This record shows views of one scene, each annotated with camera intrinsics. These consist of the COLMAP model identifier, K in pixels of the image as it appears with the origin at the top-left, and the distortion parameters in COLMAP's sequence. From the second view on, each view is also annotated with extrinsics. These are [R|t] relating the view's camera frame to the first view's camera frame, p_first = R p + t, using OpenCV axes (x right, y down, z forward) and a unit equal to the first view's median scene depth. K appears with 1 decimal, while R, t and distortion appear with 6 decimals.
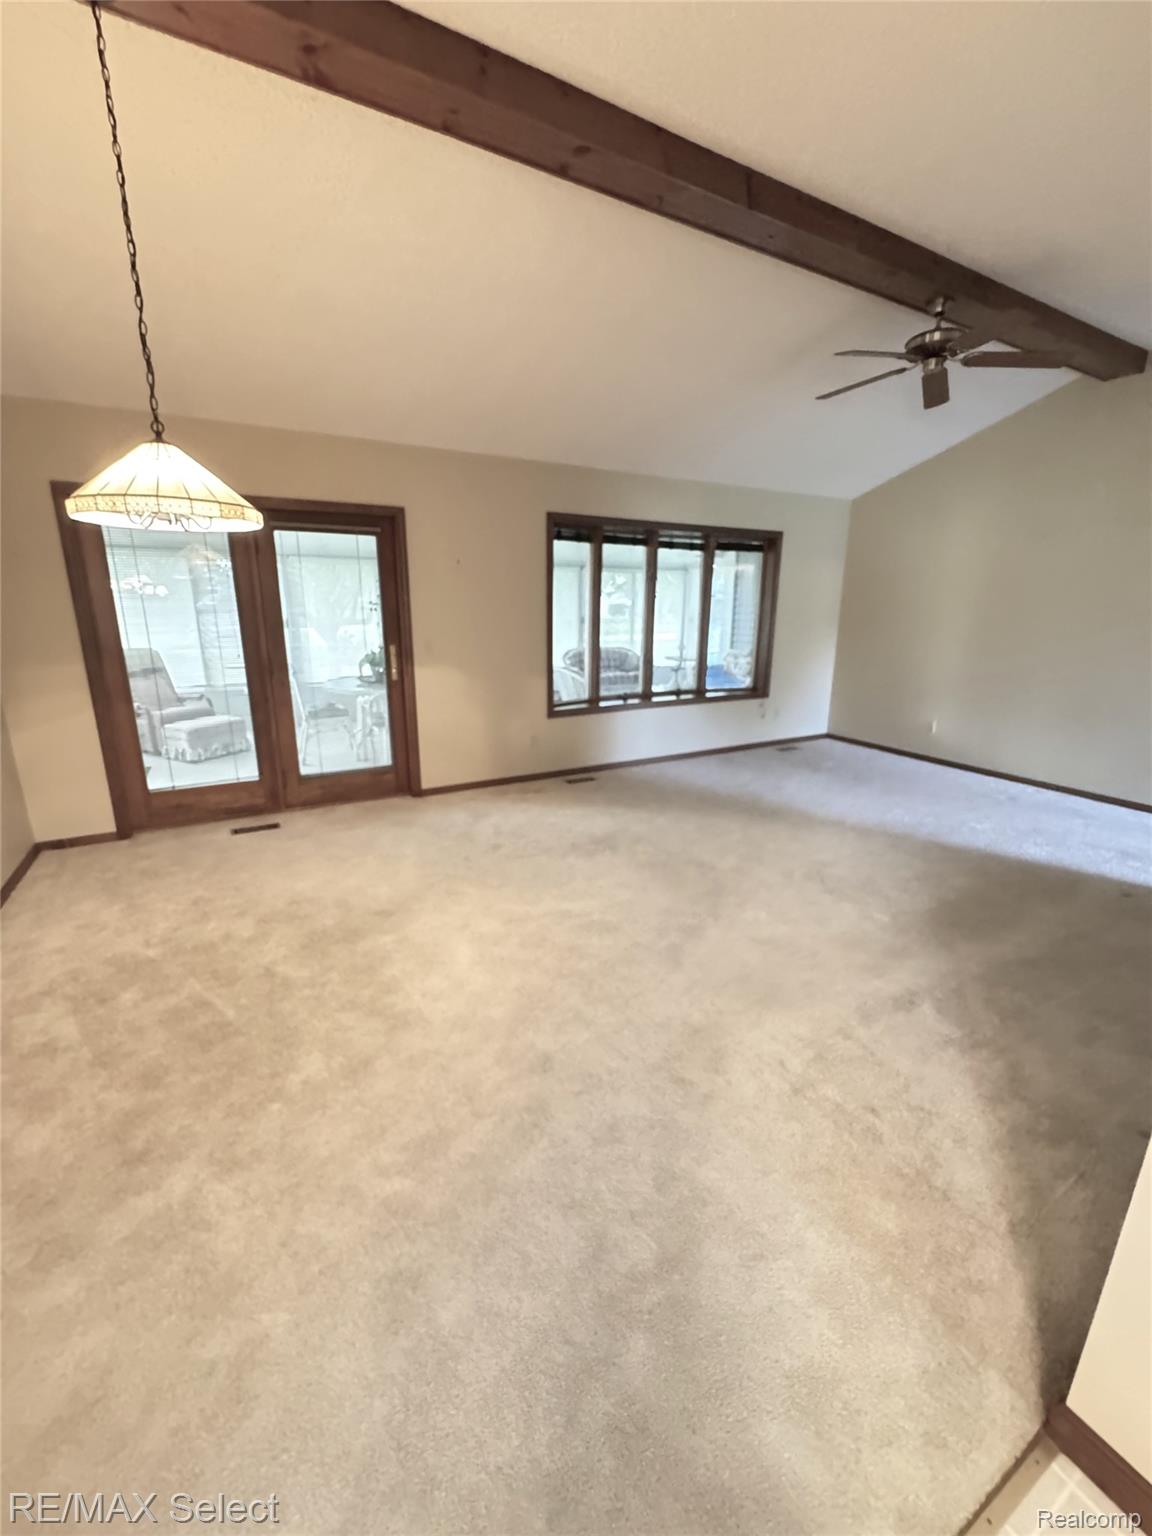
lens RADIAL K [[624.9, 0, 584.7], [0, 624.9, 760.6], [0, 0, 1]] dist [-0.000096, -0.000100]
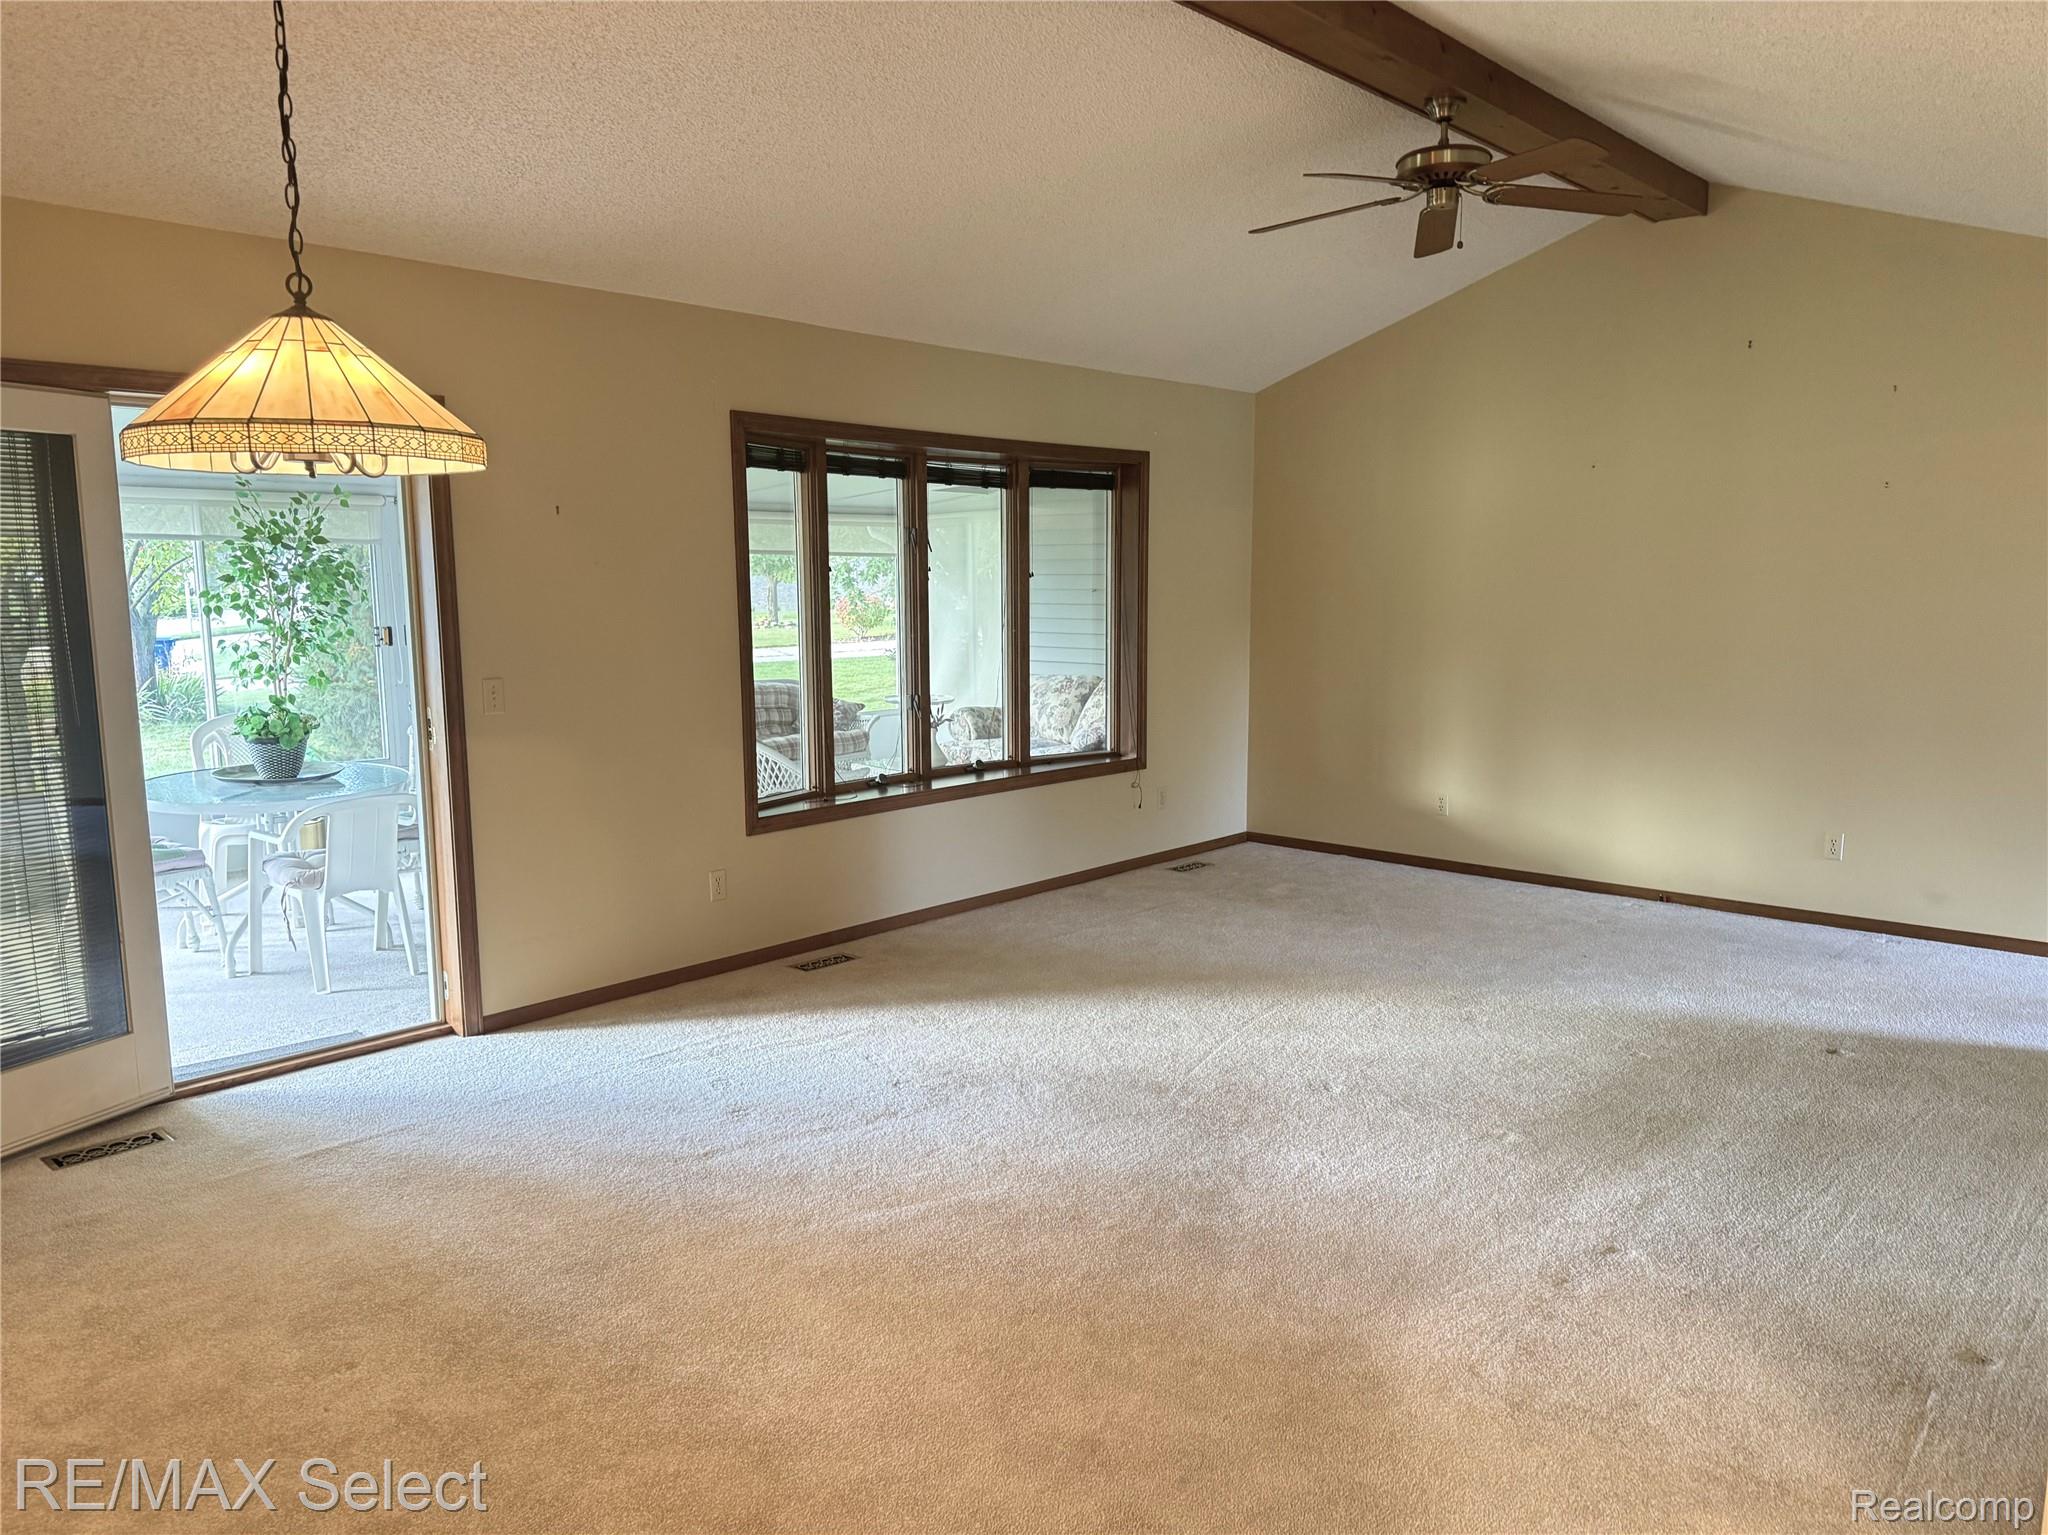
lens RADIAL K [[1425.6, 0, 1031.3], [0, 1425.6, 781.1], [0, 0, 1]] dist [0.013803, -0.006358]
pose [[0.951327, -0.058687, 0.302543, -0.188869], [0.090234, 0.991721, -0.091363, 0.008850], [-0.294677, 0.114215, 0.948747, -0.087767]]
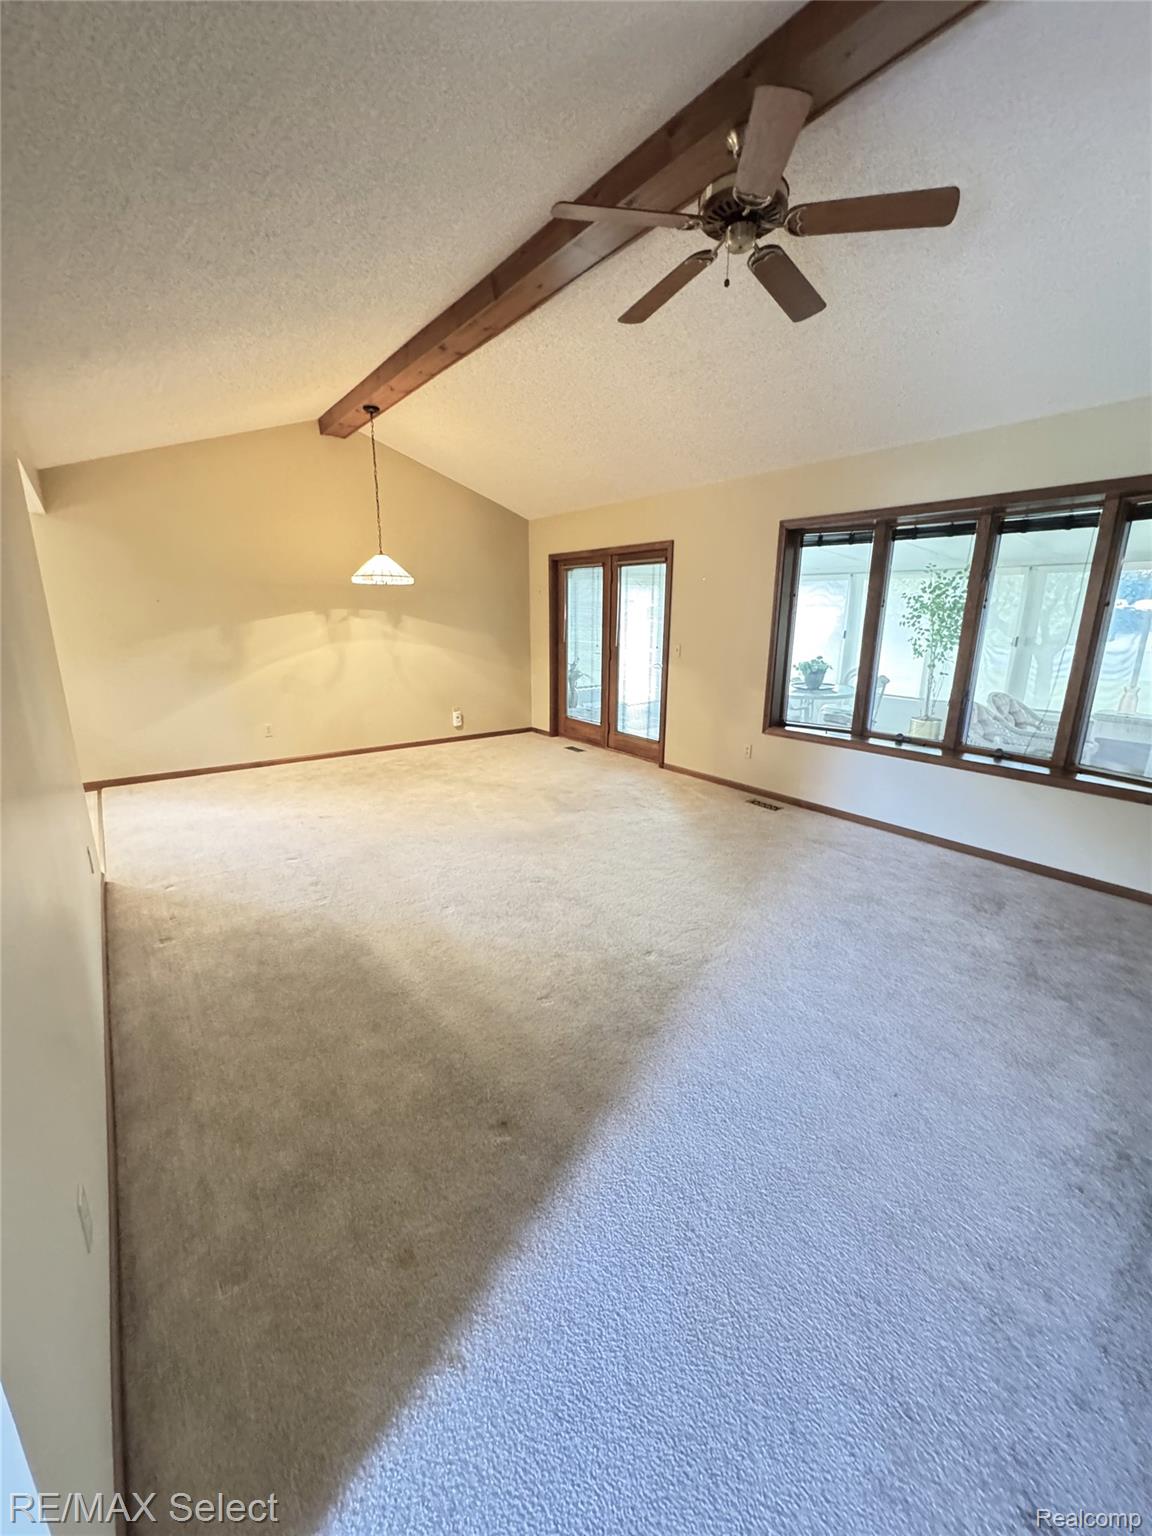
lens RADIAL K [[624.9, 0, 583.4], [0, 624.9, 766.0], [0, 0, 1]] dist [-0.000096, -0.000100]
pose [[0.131402, 0.231626, -0.963890, 0.901711], [-0.249013, 0.948858, 0.194067, -0.146803], [0.959545, 0.214520, 0.182359, 0.599080]]
